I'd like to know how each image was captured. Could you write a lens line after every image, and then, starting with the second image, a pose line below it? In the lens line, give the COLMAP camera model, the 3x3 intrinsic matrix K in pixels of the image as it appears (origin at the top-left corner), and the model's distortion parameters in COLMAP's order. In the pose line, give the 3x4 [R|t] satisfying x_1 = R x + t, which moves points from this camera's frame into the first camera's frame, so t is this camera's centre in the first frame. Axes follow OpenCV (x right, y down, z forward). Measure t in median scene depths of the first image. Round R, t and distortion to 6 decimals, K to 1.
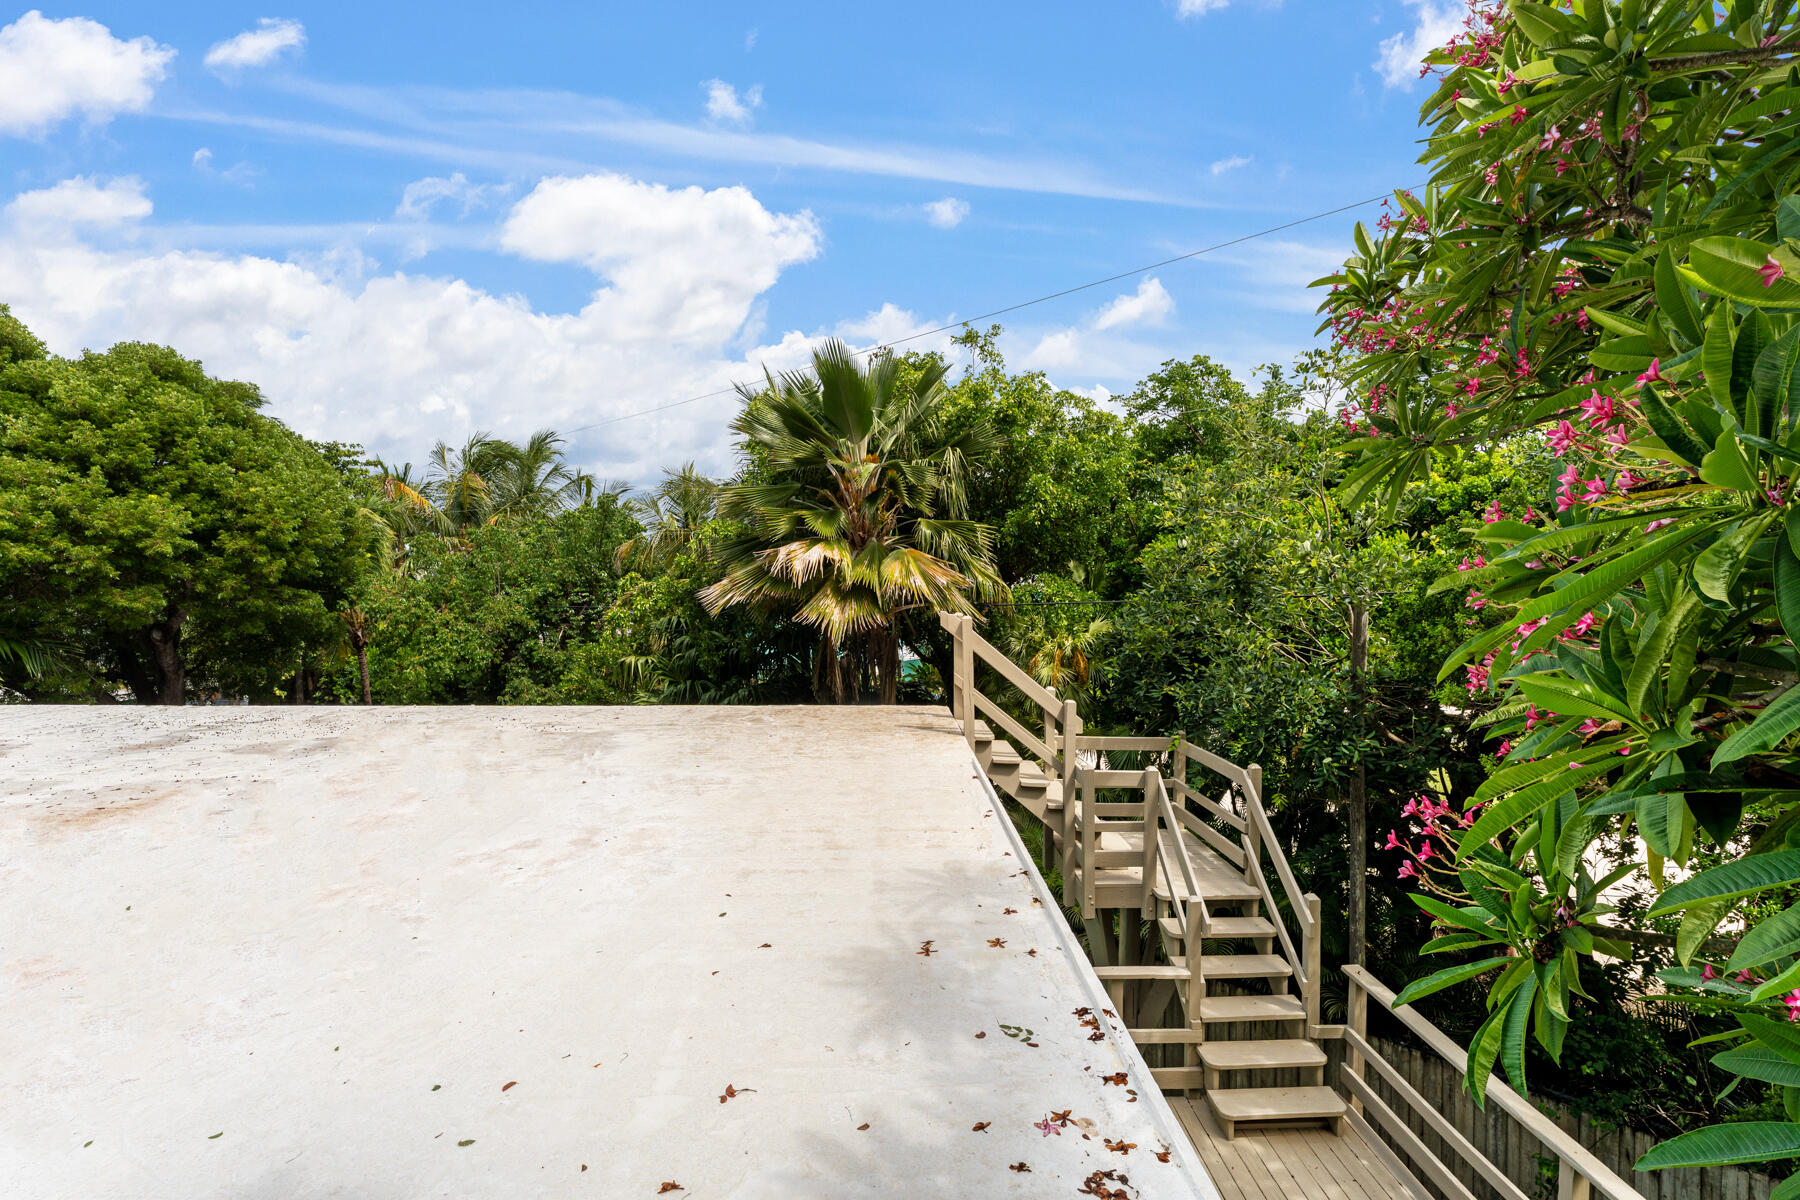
lens RADIAL K [[804.0, 0, 914.0], [0, 804.0, 608.8], [0, 0, 1]] dist [0.000880, -0.000579]
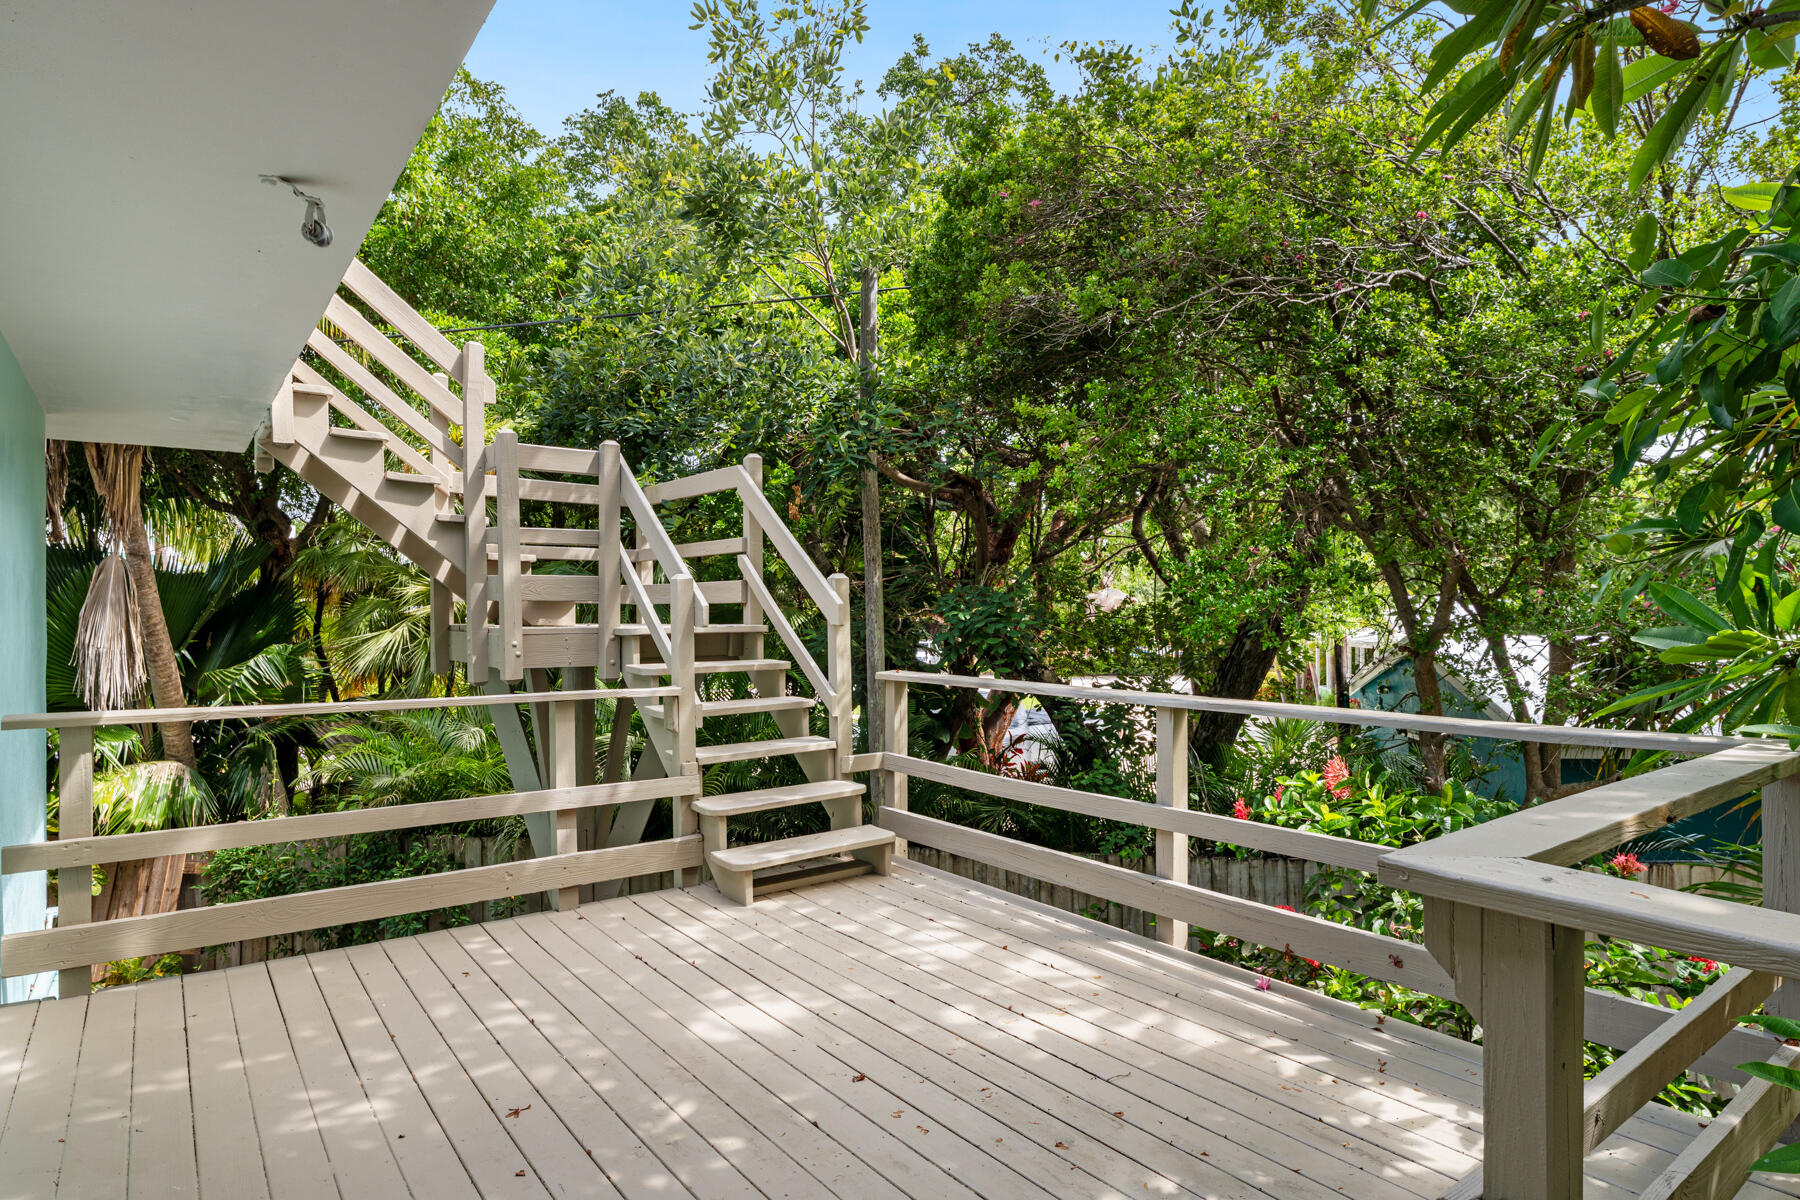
lens RADIAL K [[1008.2, 0, 893.5], [0, 1008.2, 602.8], [0, 0, 1]] dist [0.001365, 0.000099]
pose [[0.830976, -0.007694, 0.556256, 0.031990], [0.032940, 0.998830, -0.035393, 0.369737], [-0.555333, 0.047734, 0.830257, 0.201762]]
